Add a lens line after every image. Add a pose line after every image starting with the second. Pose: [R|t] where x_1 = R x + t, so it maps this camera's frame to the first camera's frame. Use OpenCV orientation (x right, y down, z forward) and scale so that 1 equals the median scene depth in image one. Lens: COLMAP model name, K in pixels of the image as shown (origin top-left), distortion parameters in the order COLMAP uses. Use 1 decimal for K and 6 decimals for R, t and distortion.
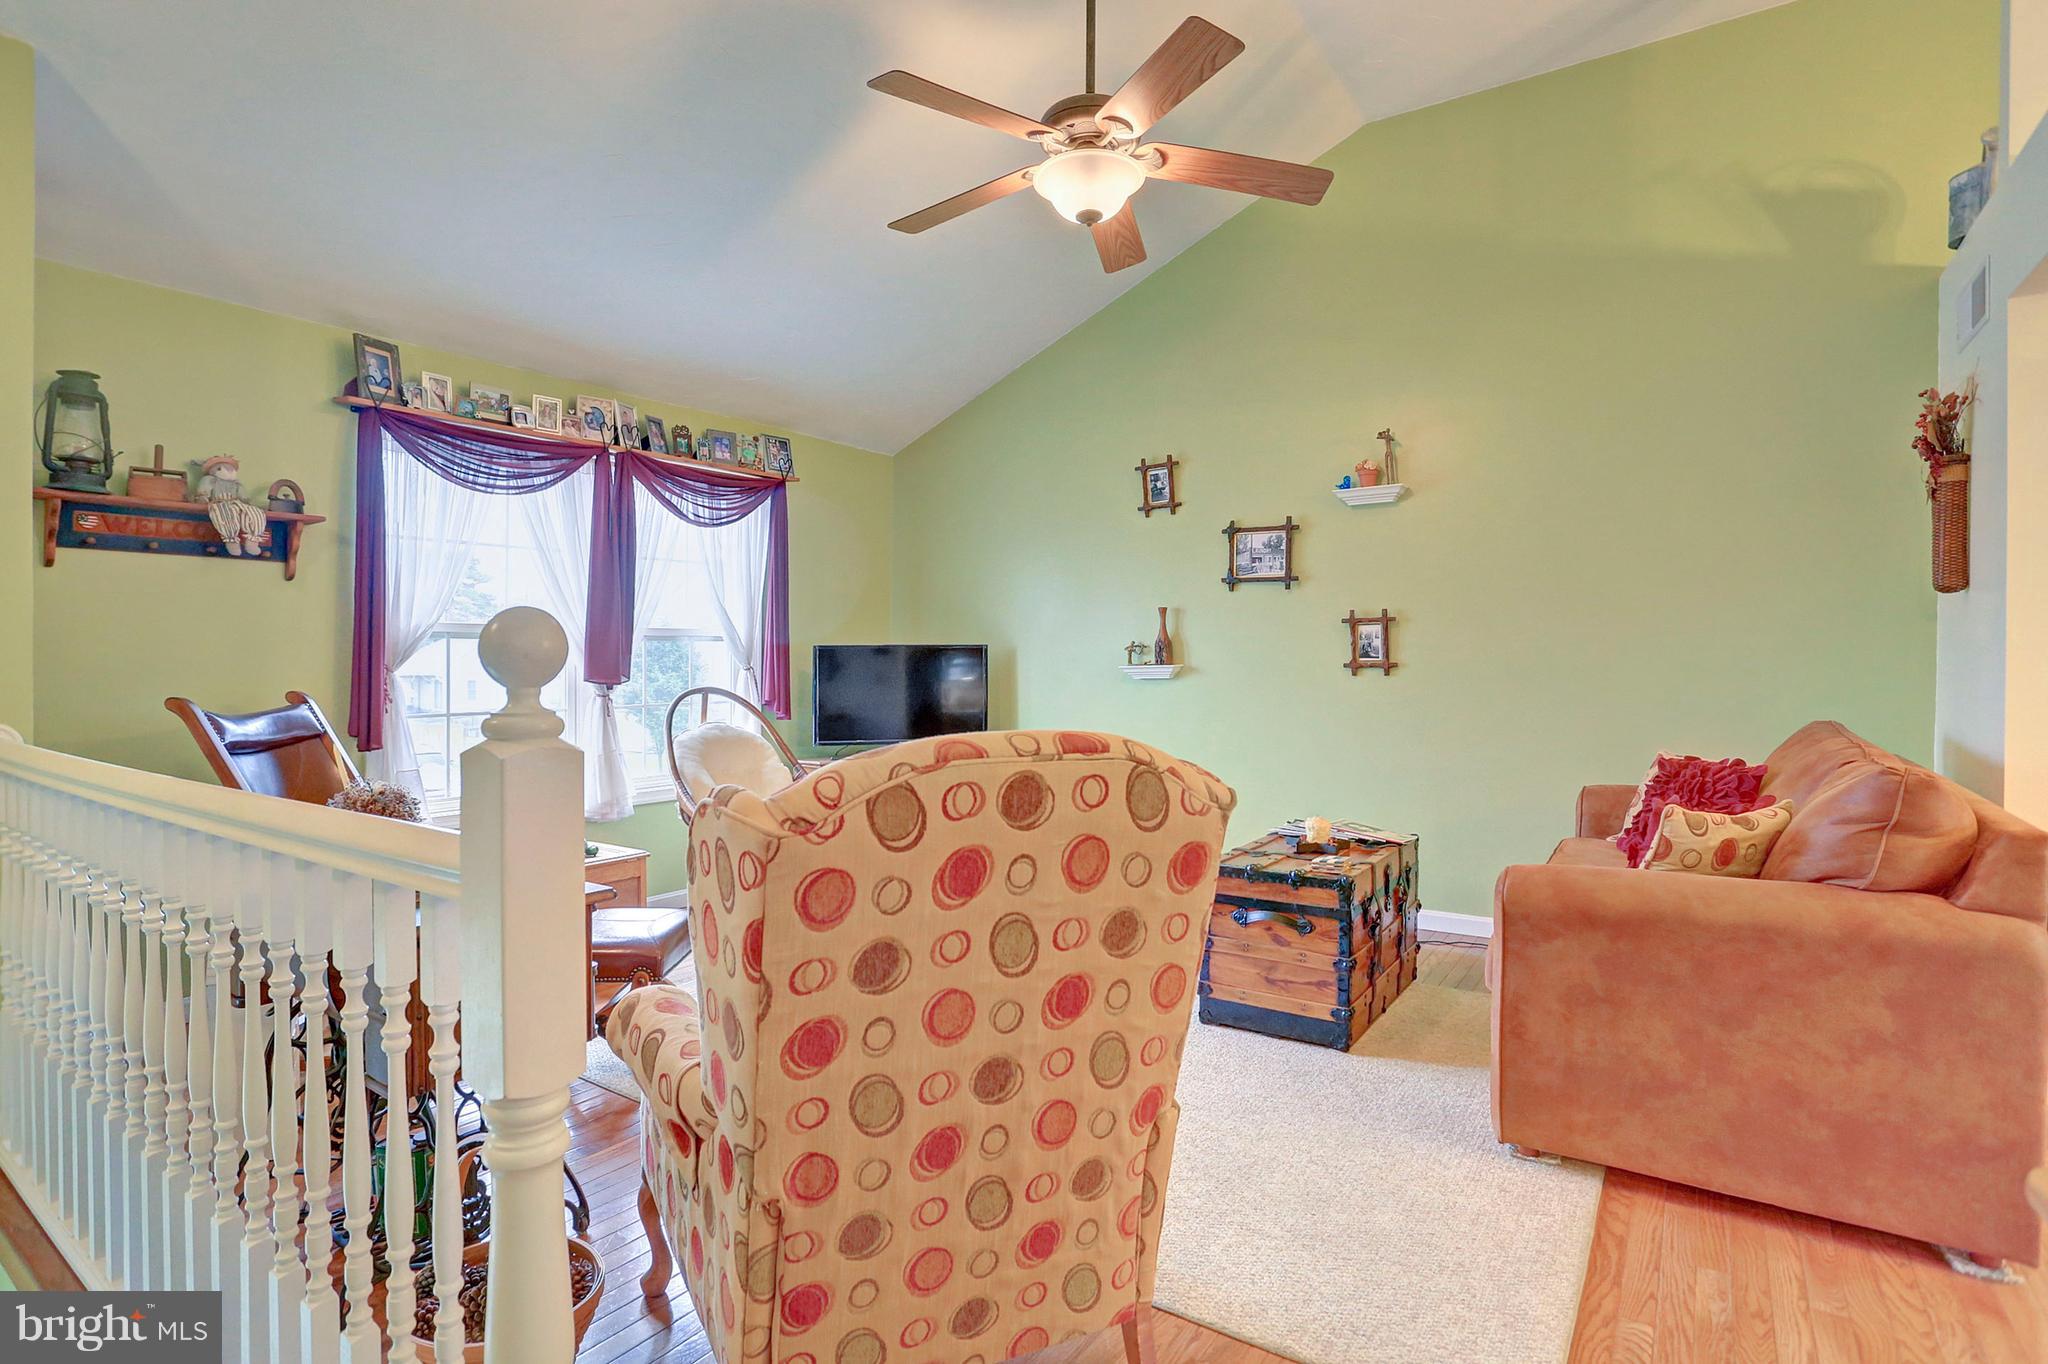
lens RADIAL K [[1013.0, 0, 1011.3], [0, 1013.0, 669.3], [0, 0, 1]] dist [-0.092154, 0.046048]
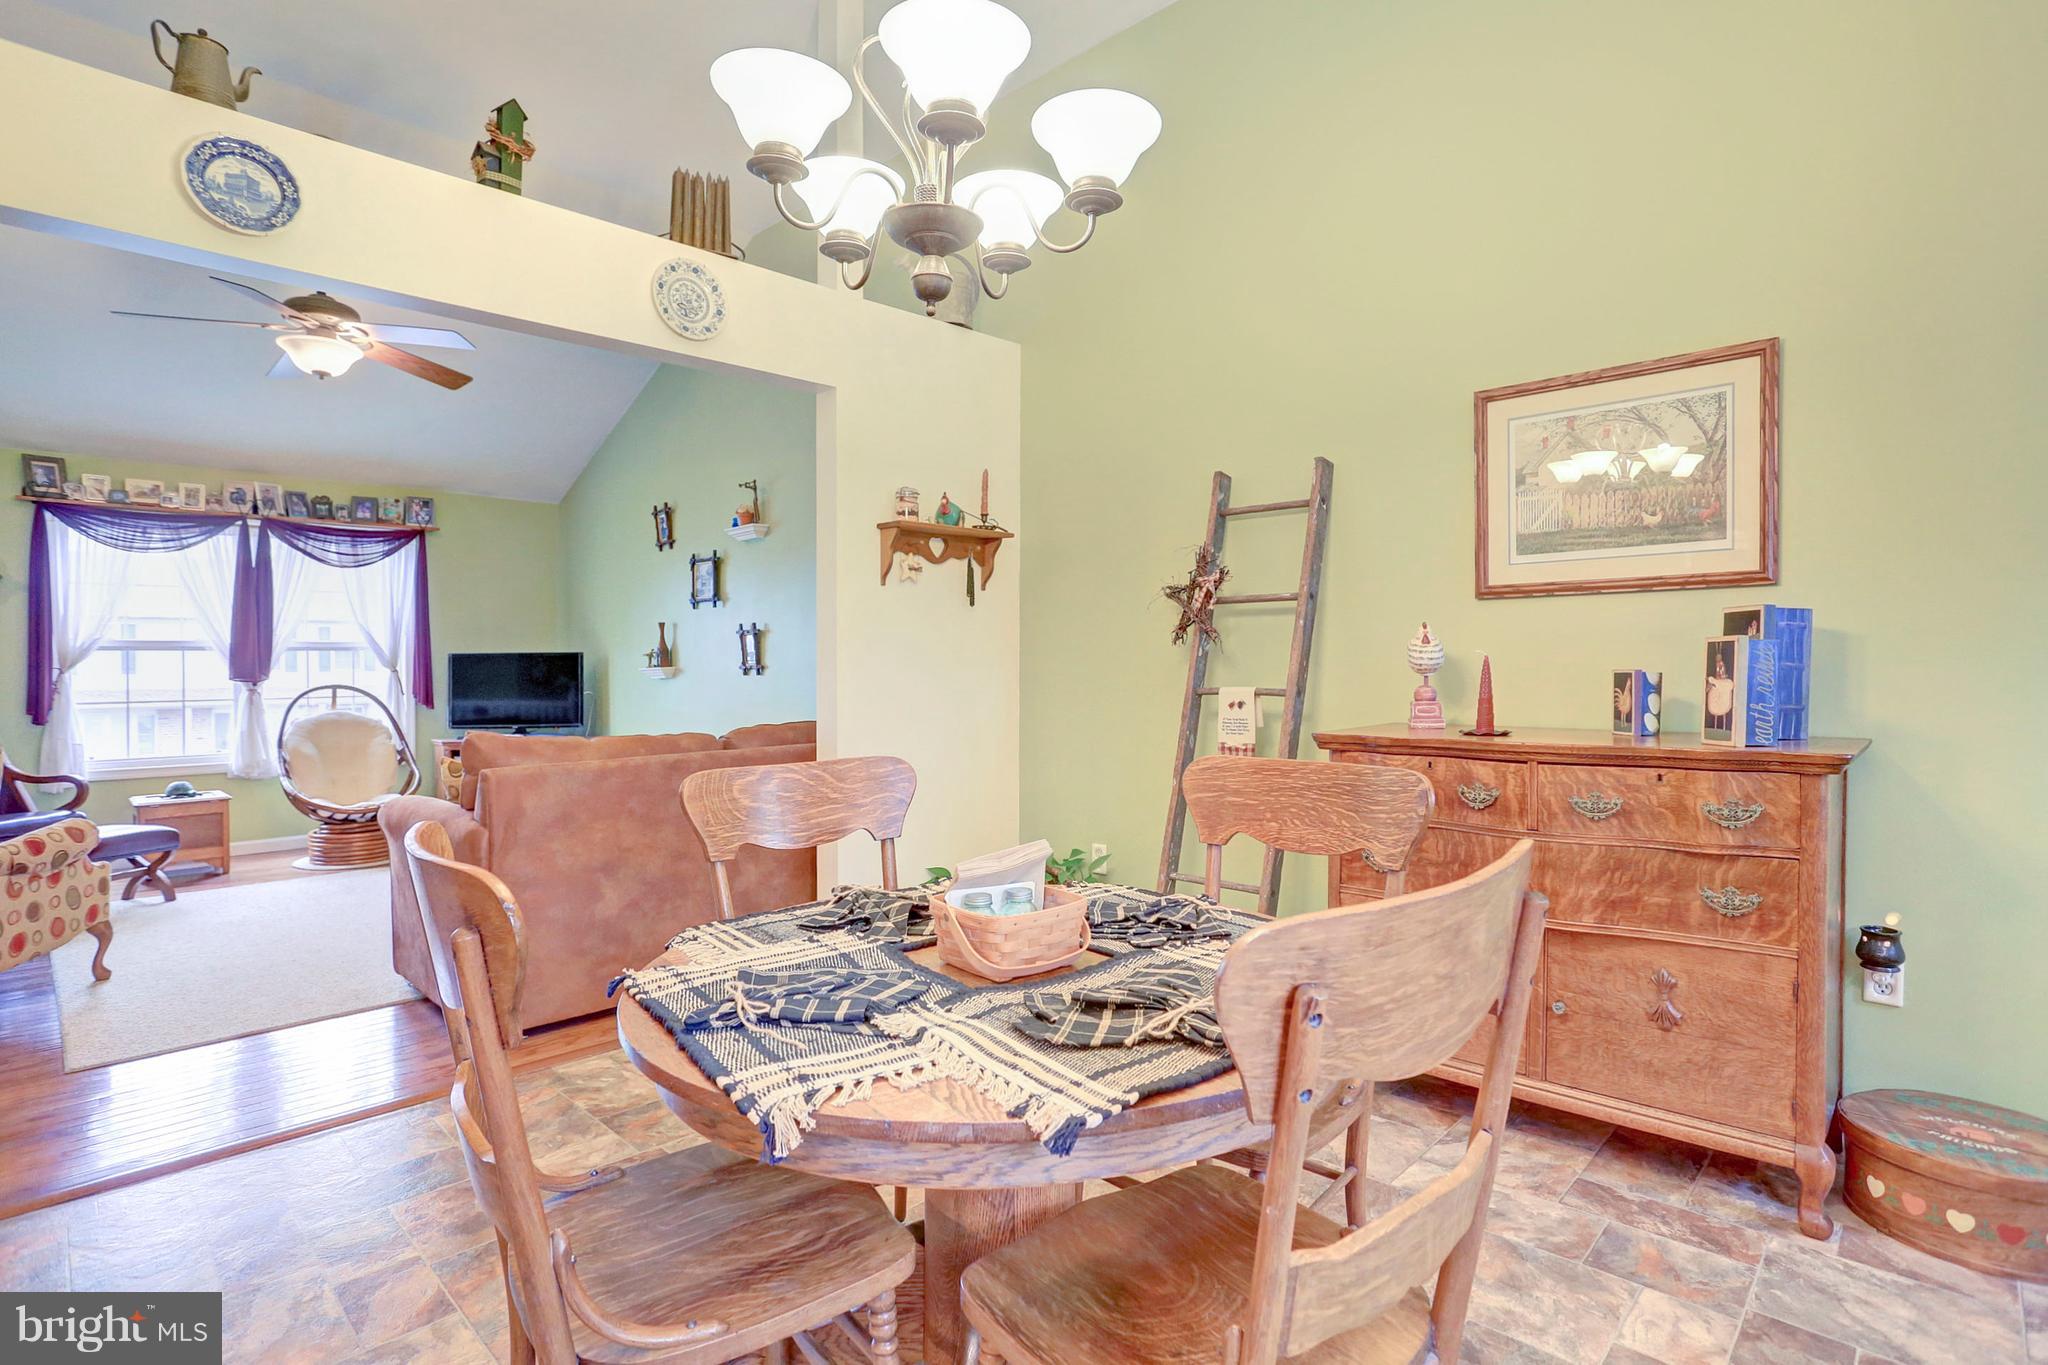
lens RADIAL K [[1005.8, 0, 1024.0], [0, 1005.8, 682.5], [0, 0, 1]] dist [-0.071372, 0.024021]
pose [[0.987428, 0.000935, -0.158068, 0.908090], [0.000450, 0.999962, 0.008726, 0.004253], [0.158070, -0.008687, 0.987390, -0.195864]]
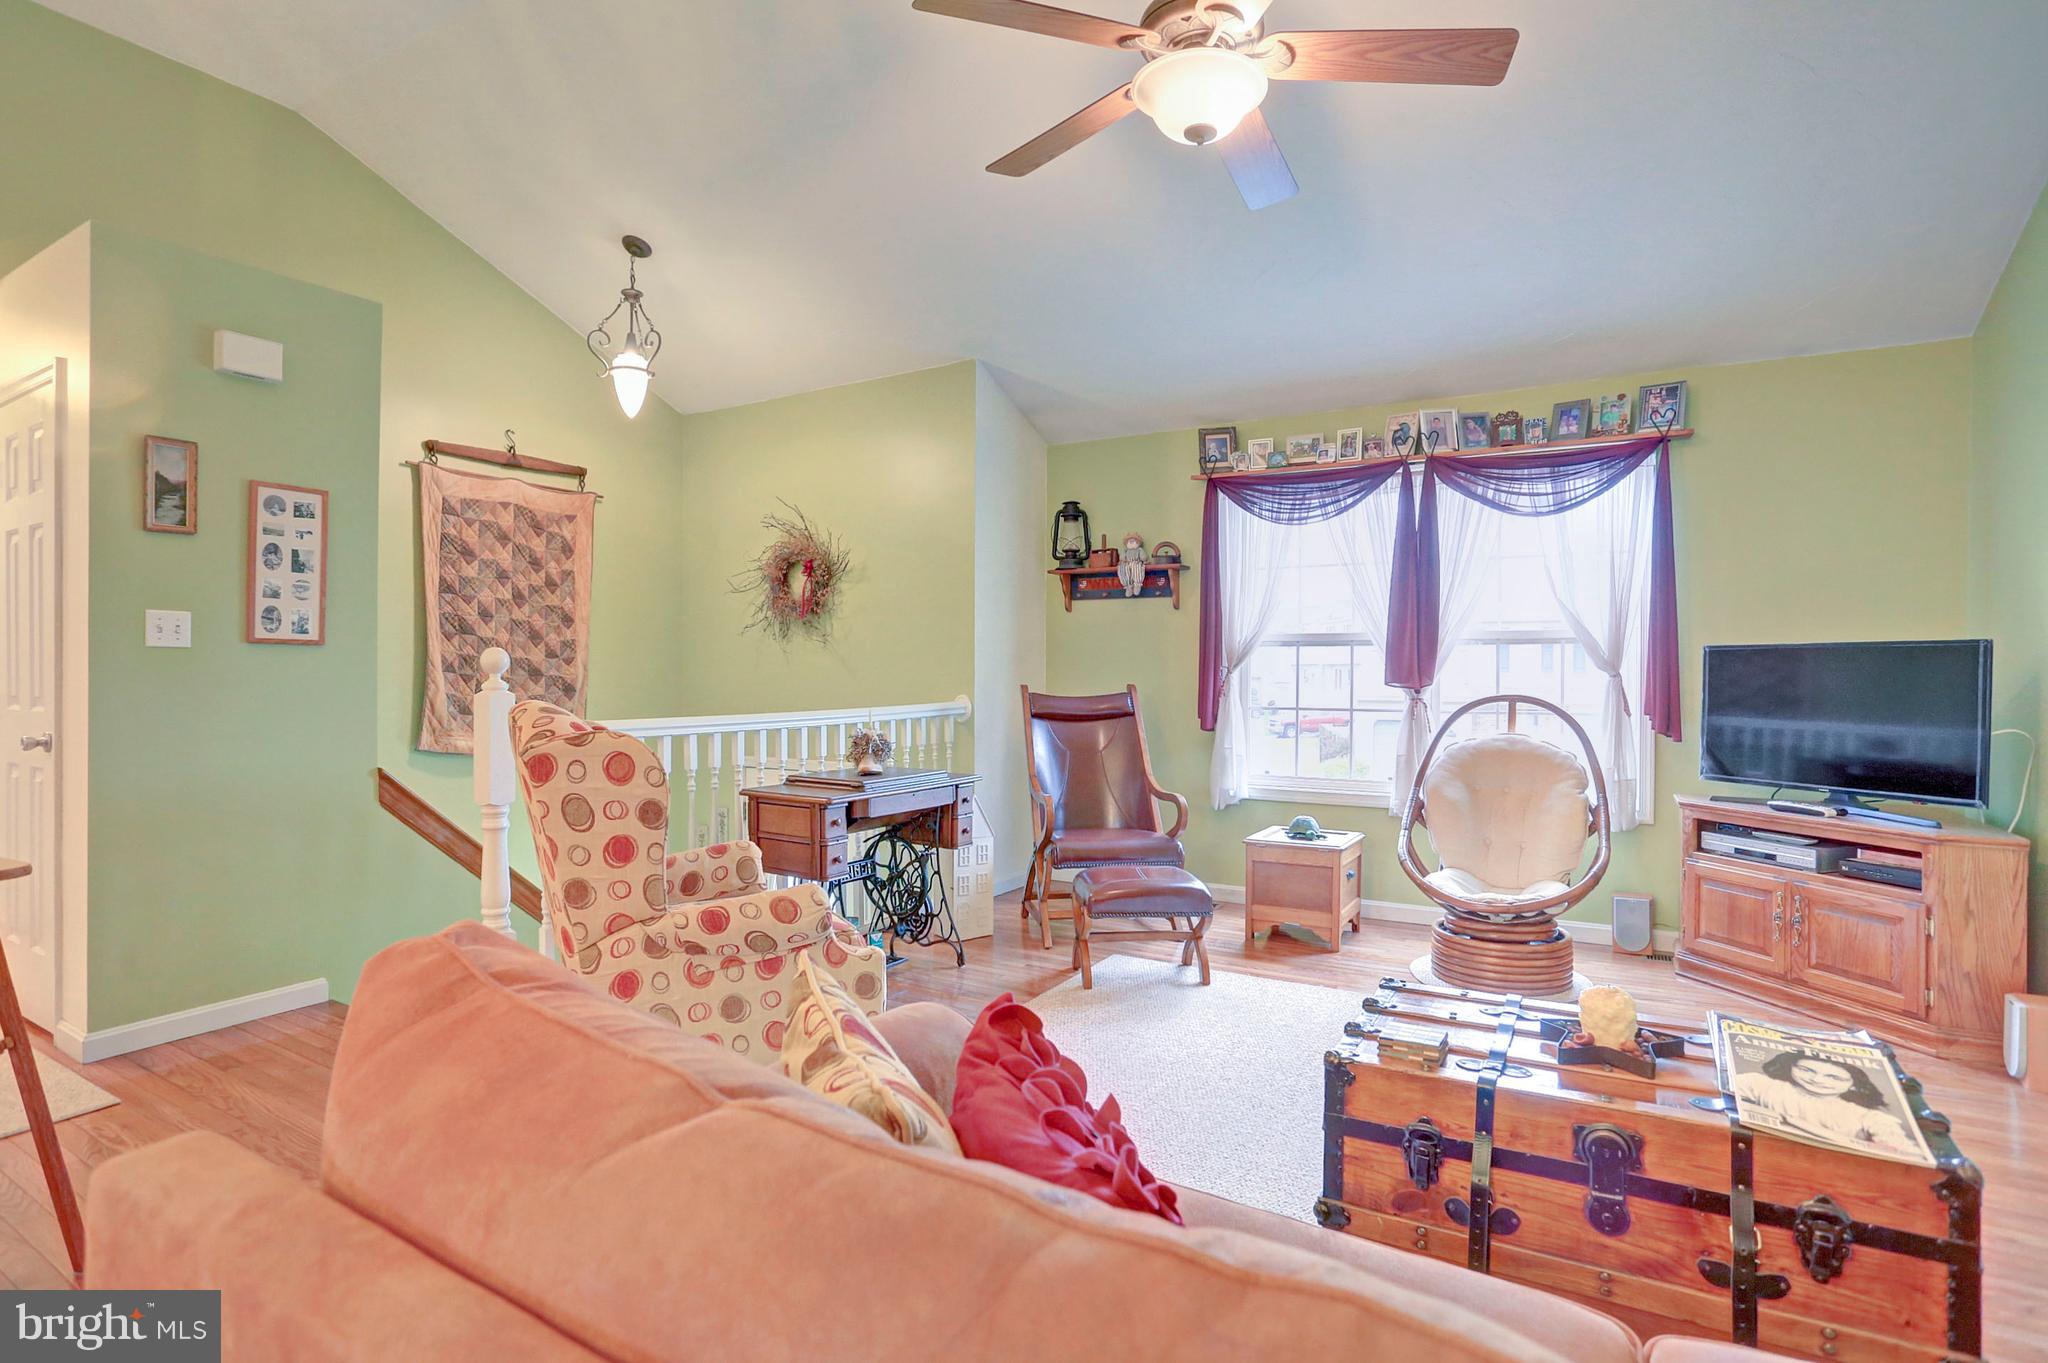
lens RADIAL K [[1013.0, 0, 1011.3], [0, 1013.0, 668.8], [0, 0, 1]] dist [-0.092154, 0.046048]
pose [[0.062534, 0.005510, -0.998028, 0.597974], [-0.011793, 0.999919, 0.004781, -0.004889], [0.997973, 0.011471, 0.062594, 0.521688]]
